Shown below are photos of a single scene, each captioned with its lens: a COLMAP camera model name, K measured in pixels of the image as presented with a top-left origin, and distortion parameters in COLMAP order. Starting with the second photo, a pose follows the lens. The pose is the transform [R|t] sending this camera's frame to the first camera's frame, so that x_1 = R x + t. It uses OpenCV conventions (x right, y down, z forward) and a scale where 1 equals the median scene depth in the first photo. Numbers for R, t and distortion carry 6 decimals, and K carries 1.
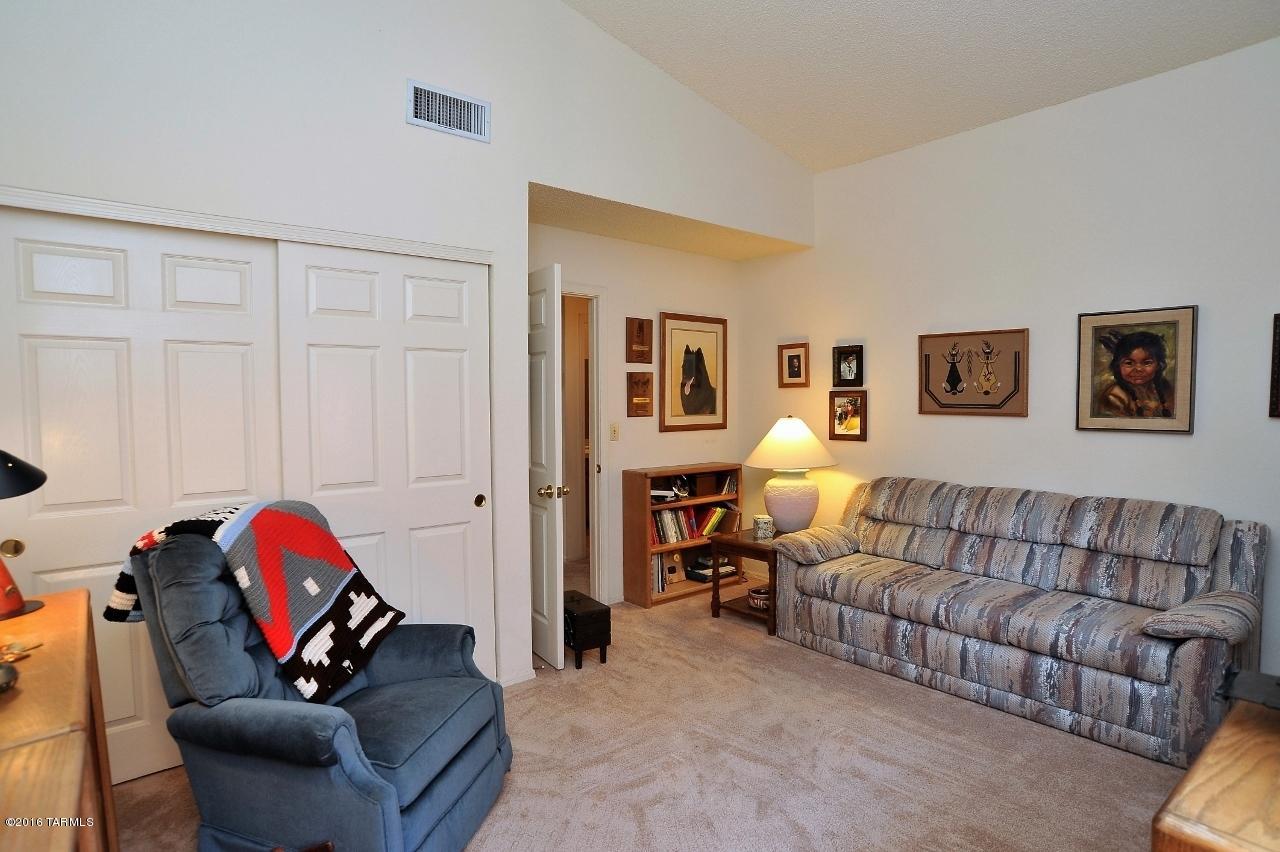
lens RADIAL K [[684.7, 0, 636.8], [0, 684.7, 434.0], [0, 0, 1]] dist [-0.104476, 0.055259]
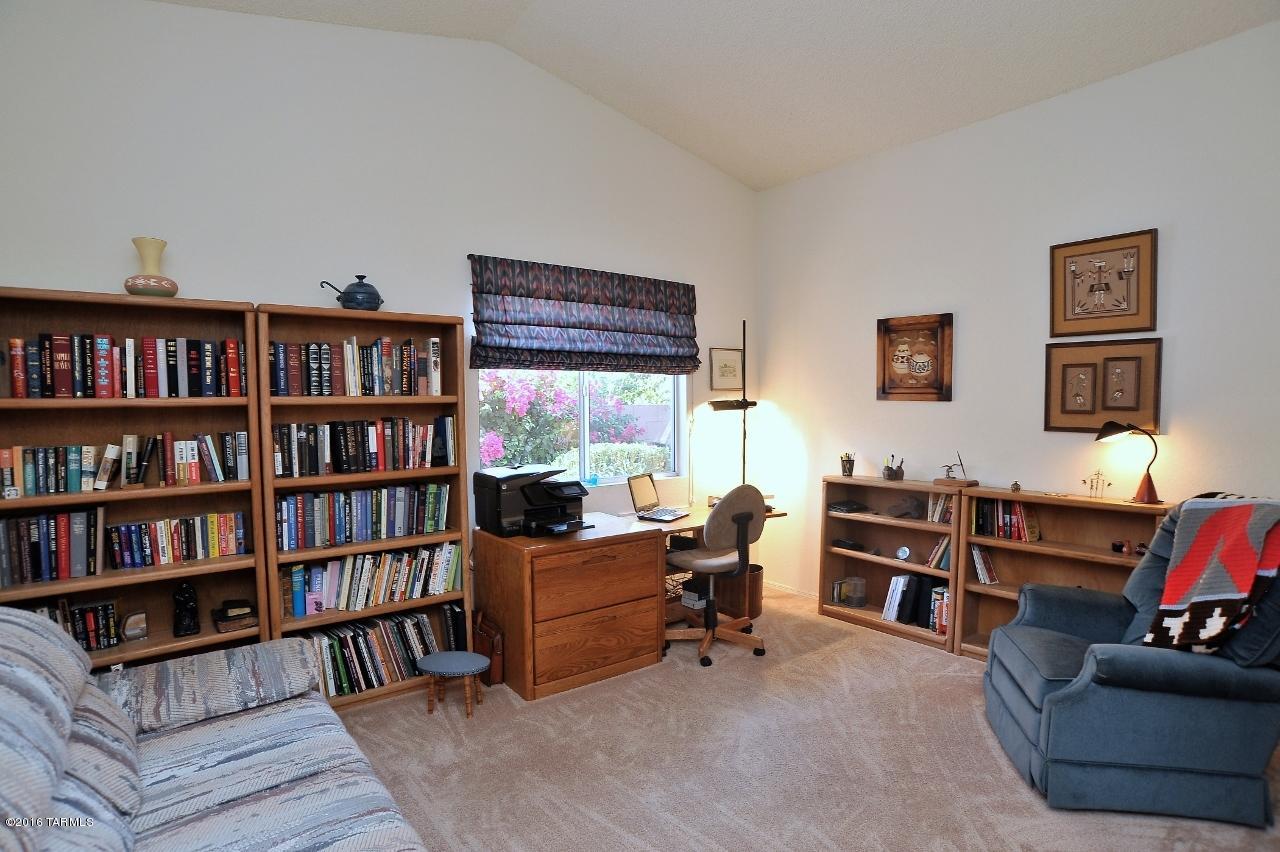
lens RADIAL K [[668.4, 0, 638.0], [0, 668.4, 432.9], [0, 0, 1]] dist [-0.104437, 0.051049]
pose [[-0.999674, -0.002034, 0.025470, 0.180682], [0.000816, 0.993778, 0.111374, -0.051568], [-0.025538, 0.111358, -0.993452, 0.959475]]
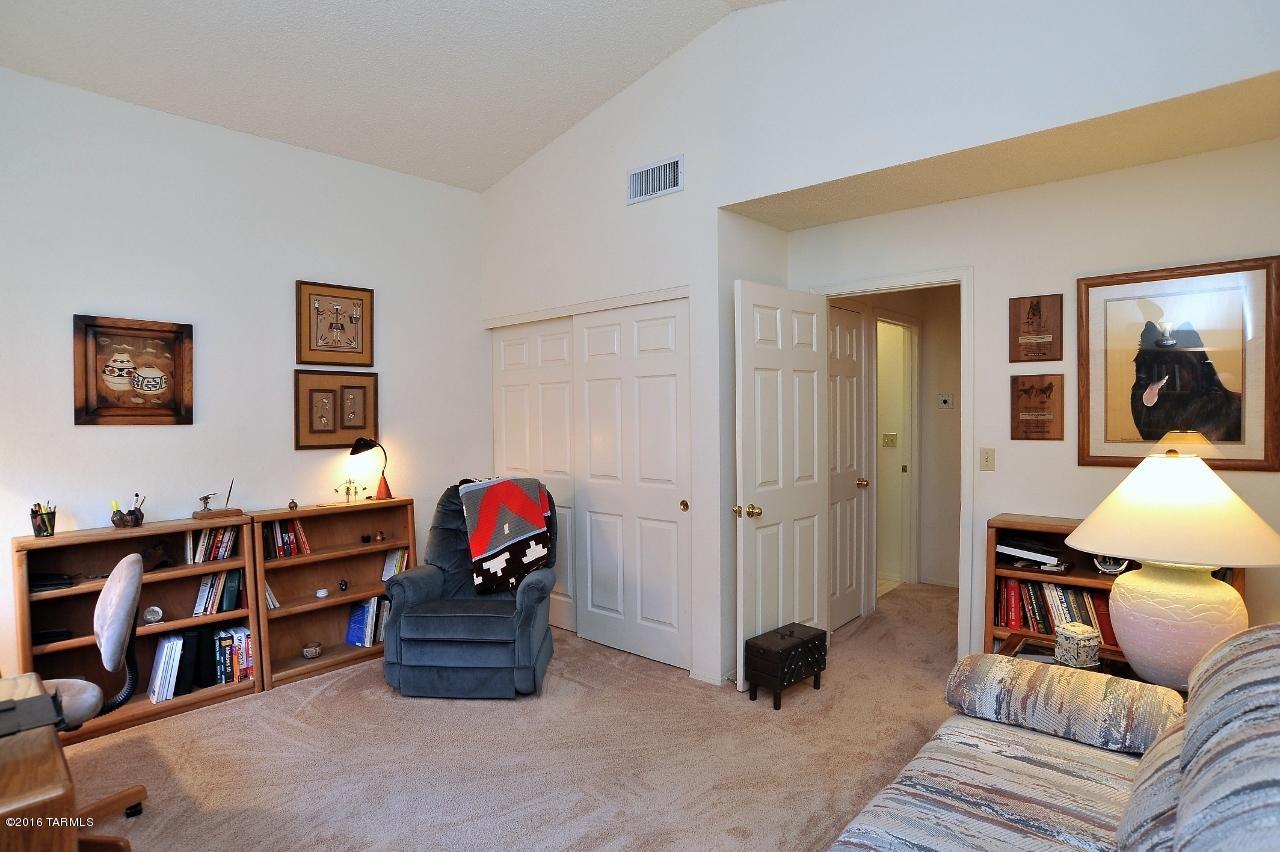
lens RADIAL K [[668.4, 0, 638.0], [0, 668.4, 432.9], [0, 0, 1]] dist [-0.104437, 0.051049]
pose [[0.152036, 0.015165, -0.988259, 0.582809], [-0.046862, 0.998868, 0.008118, -0.019115], [0.987263, 0.045077, 0.152575, 0.514054]]
